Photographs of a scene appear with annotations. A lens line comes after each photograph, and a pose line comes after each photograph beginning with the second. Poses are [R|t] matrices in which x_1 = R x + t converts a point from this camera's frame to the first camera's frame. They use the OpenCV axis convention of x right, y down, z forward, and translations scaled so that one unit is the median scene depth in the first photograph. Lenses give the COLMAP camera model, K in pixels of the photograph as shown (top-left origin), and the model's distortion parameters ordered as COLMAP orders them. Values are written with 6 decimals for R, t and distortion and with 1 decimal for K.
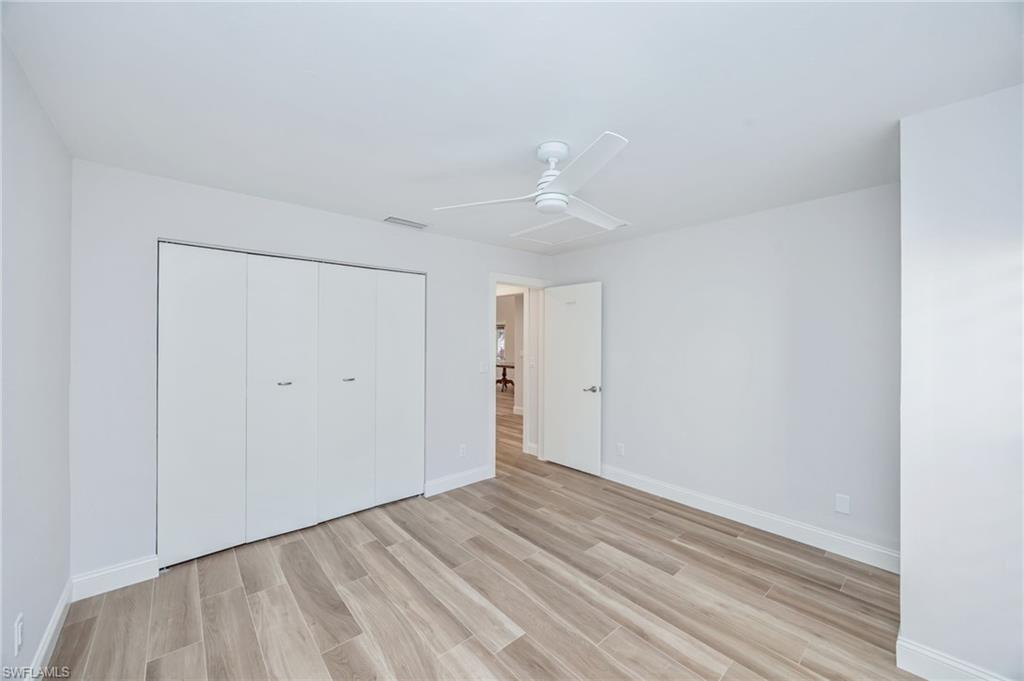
lens RADIAL K [[390.4, 0, 512.1], [0, 390.4, 339.9], [0, 0, 1]] dist [0.000111, -0.000016]
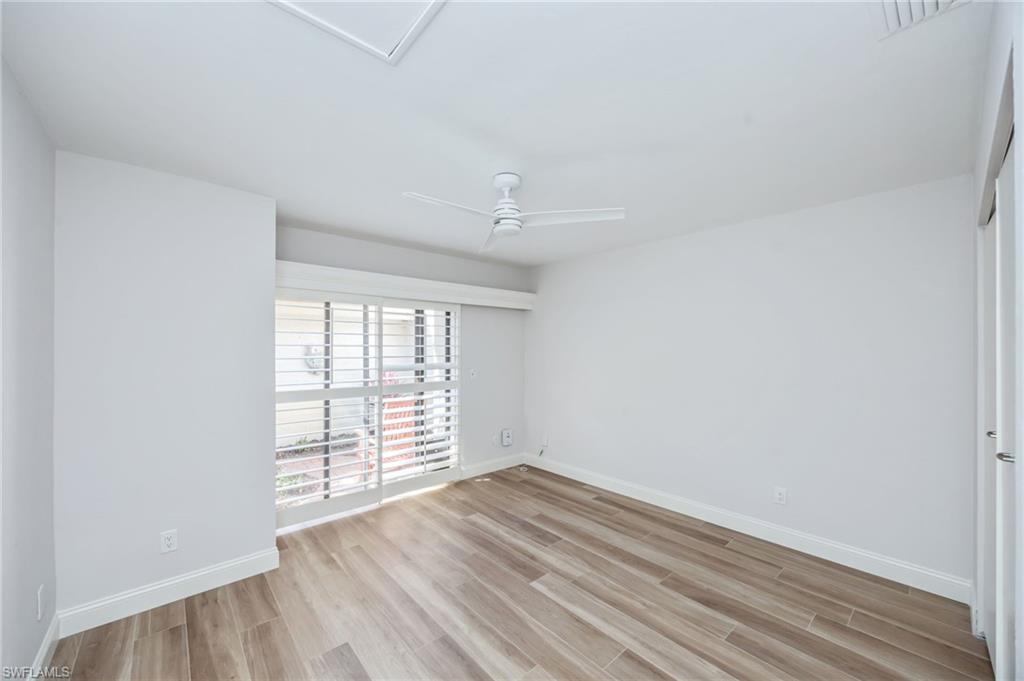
lens RADIAL K [[390.4, 0, 512.0], [0, 390.4, 345.9], [0, 0, 1]] dist [0.000111, -0.000016]
pose [[-0.999945, -0.004653, -0.009388, 0.093776], [-0.004599, 0.999973, -0.005774, -0.001809], [0.009415, -0.005730, -0.999939, 2.016272]]
